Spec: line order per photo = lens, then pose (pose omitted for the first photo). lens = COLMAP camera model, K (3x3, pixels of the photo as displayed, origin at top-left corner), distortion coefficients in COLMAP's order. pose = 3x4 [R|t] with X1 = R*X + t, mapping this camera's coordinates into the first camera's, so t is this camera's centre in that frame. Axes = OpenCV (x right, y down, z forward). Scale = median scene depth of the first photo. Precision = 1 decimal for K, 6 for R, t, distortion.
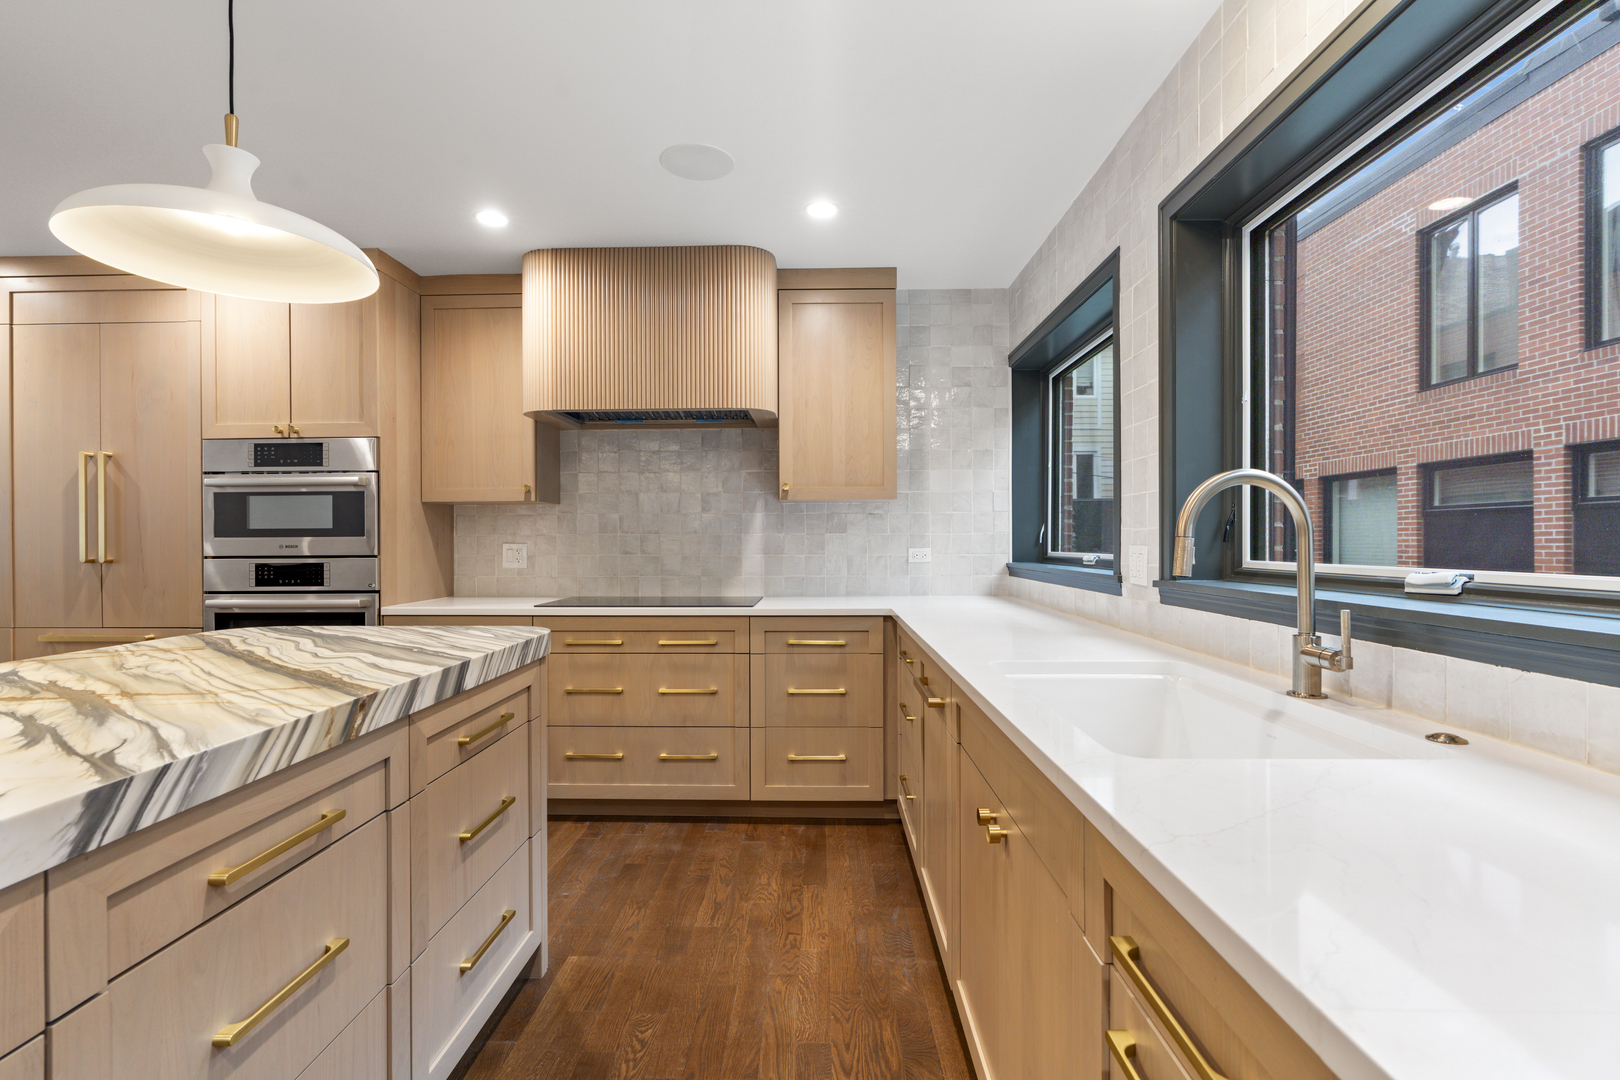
lens RADIAL K [[766.3, 0, 801.1], [0, 766.3, 544.5], [0, 0, 1]] dist [-0.005102, 0.000613]
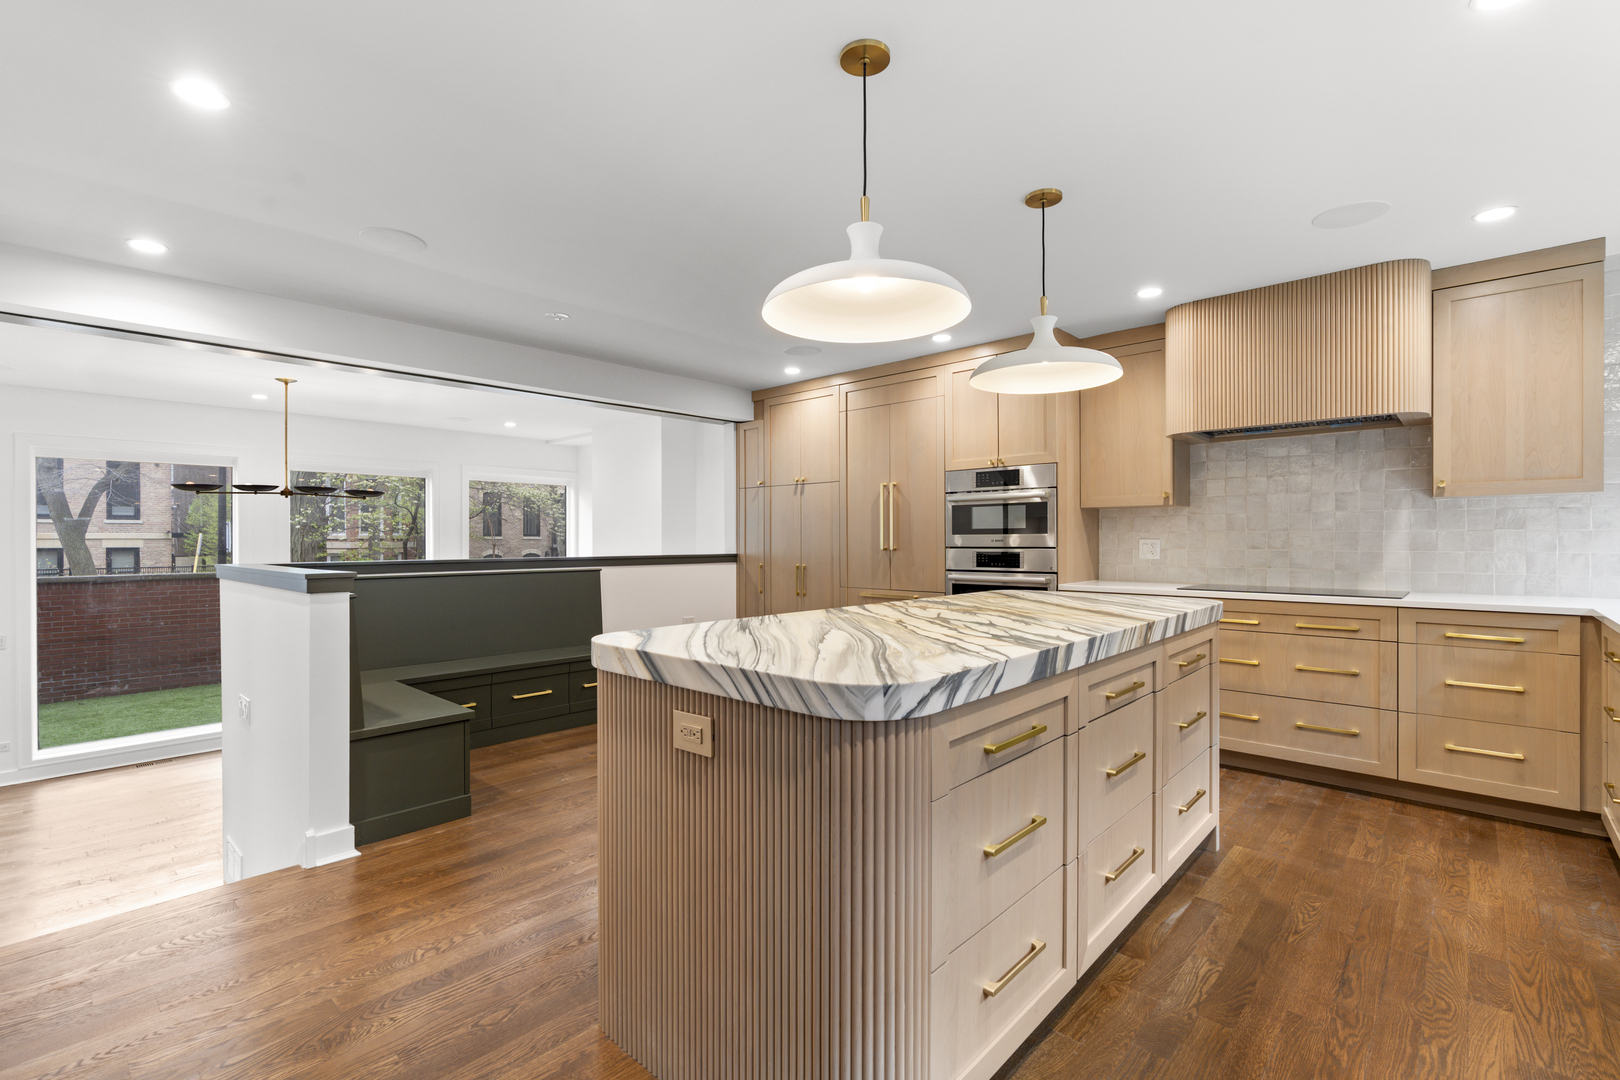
lens RADIAL K [[730.2, 0, 806.8], [0, 730.2, 541.2], [0, 0, 1]] dist [-0.001024, 0.003187]
pose [[0.755000, 0.003748, -0.655714, -0.021312], [-0.004042, 0.999991, 0.001062, 0.003532], [0.655713, 0.001848, 0.755008, -0.309255]]
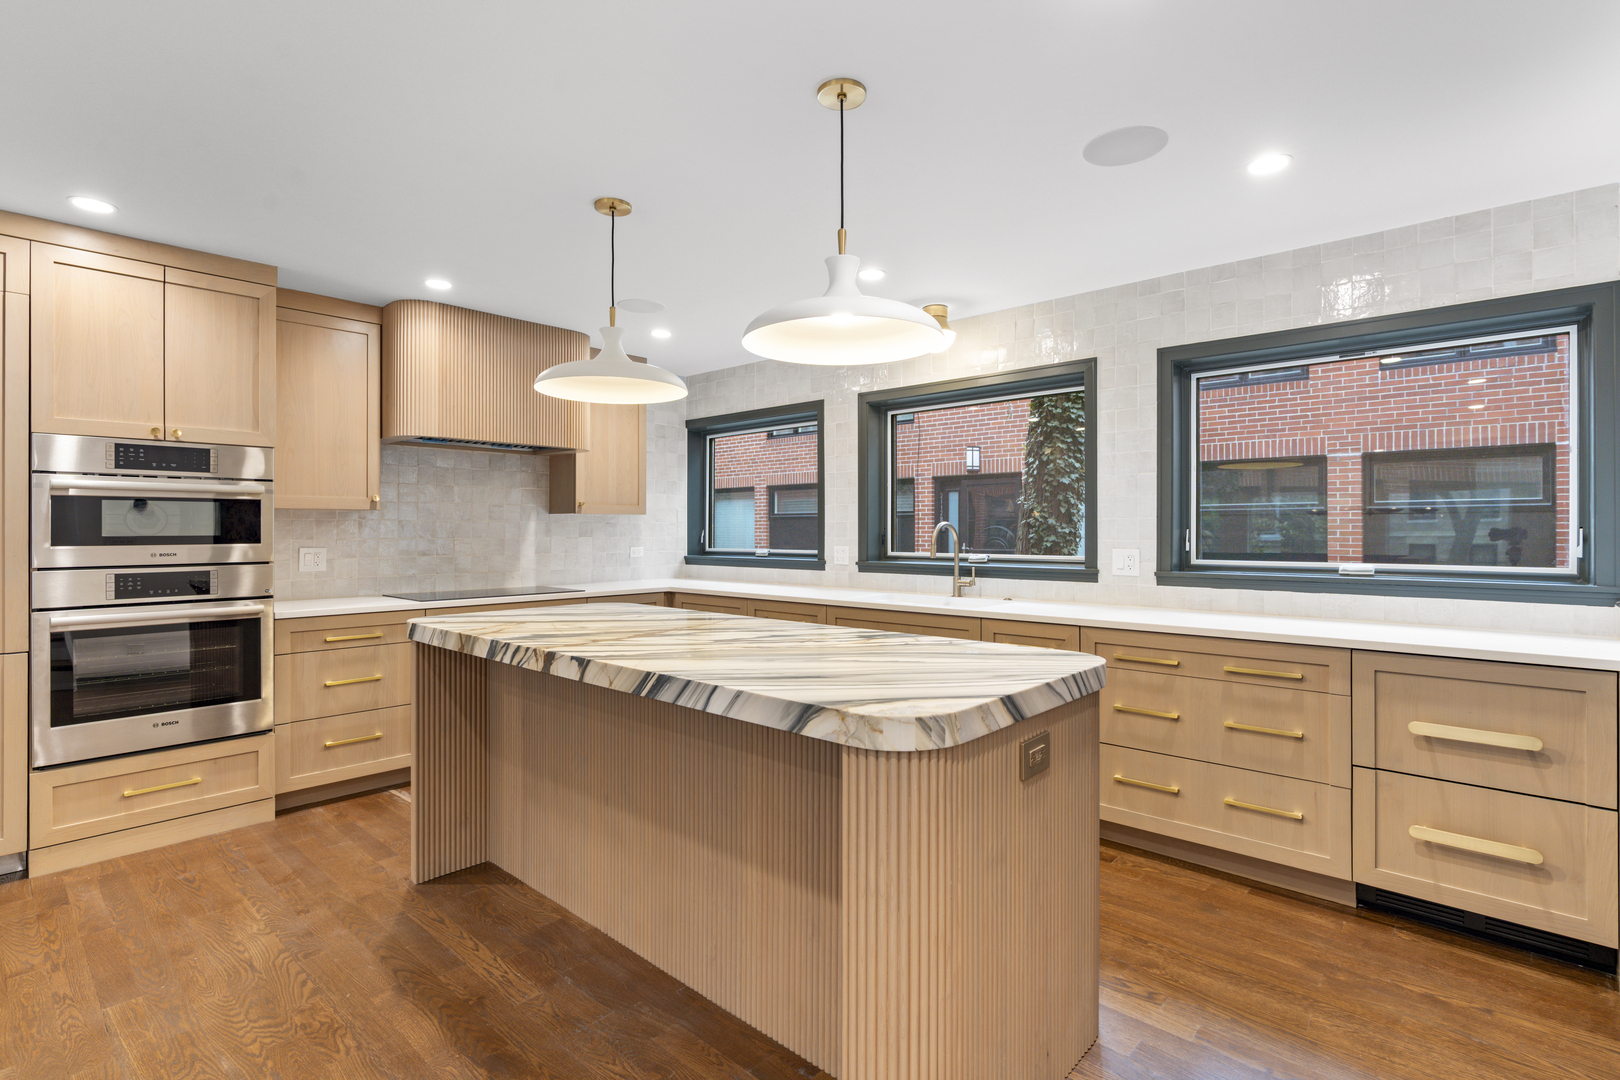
lens RADIAL K [[766.3, 0, 811.9], [0, 766.3, 526.3], [0, 0, 1]] dist [-0.005102, 0.000613]
pose [[0.659994, 0.007488, 0.751233, -0.851539], [0.001524, 0.999935, -0.011305, -0.021064], [-0.751269, 0.008606, 0.659940, -0.234909]]
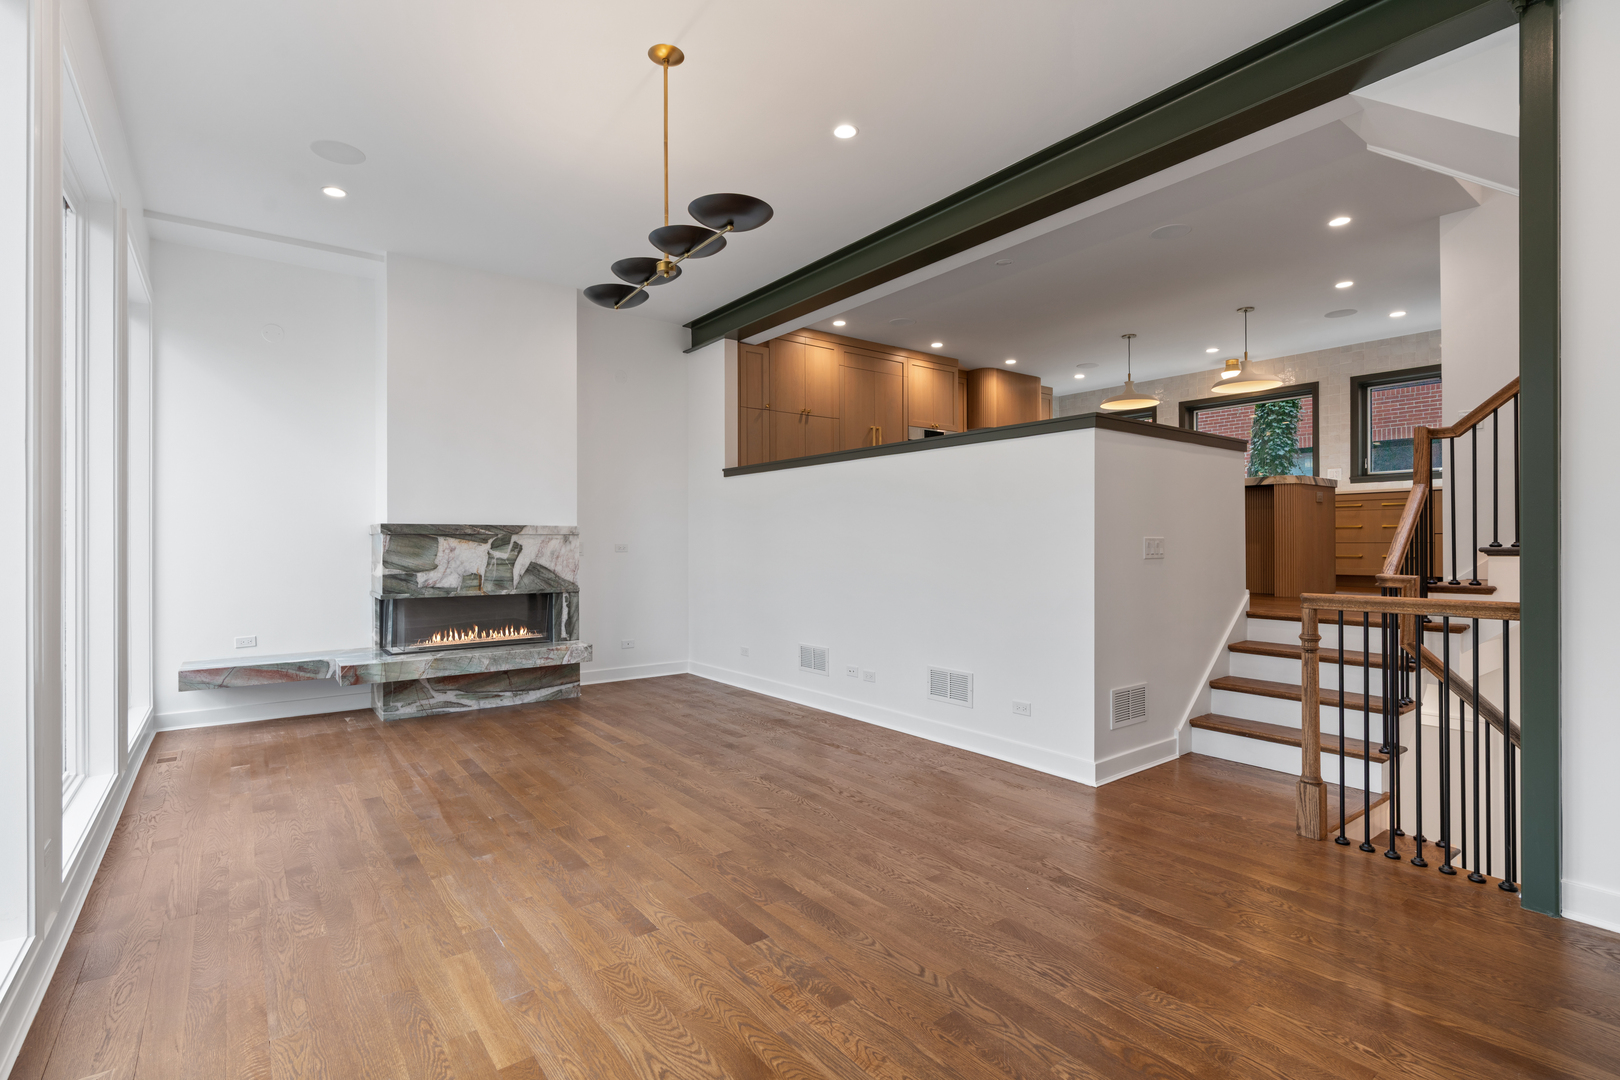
lens RADIAL K [[766.3, 0, 784.4], [0, 766.3, 535.5], [0, 0, 1]] dist [-0.005102, 0.000613]
pose [[0.794360, 0.010730, 0.607353, -2.584920], [-0.000172, 0.999848, -0.017439, 0.256626], [-0.607448, 0.013748, 0.794241, -0.709969]]
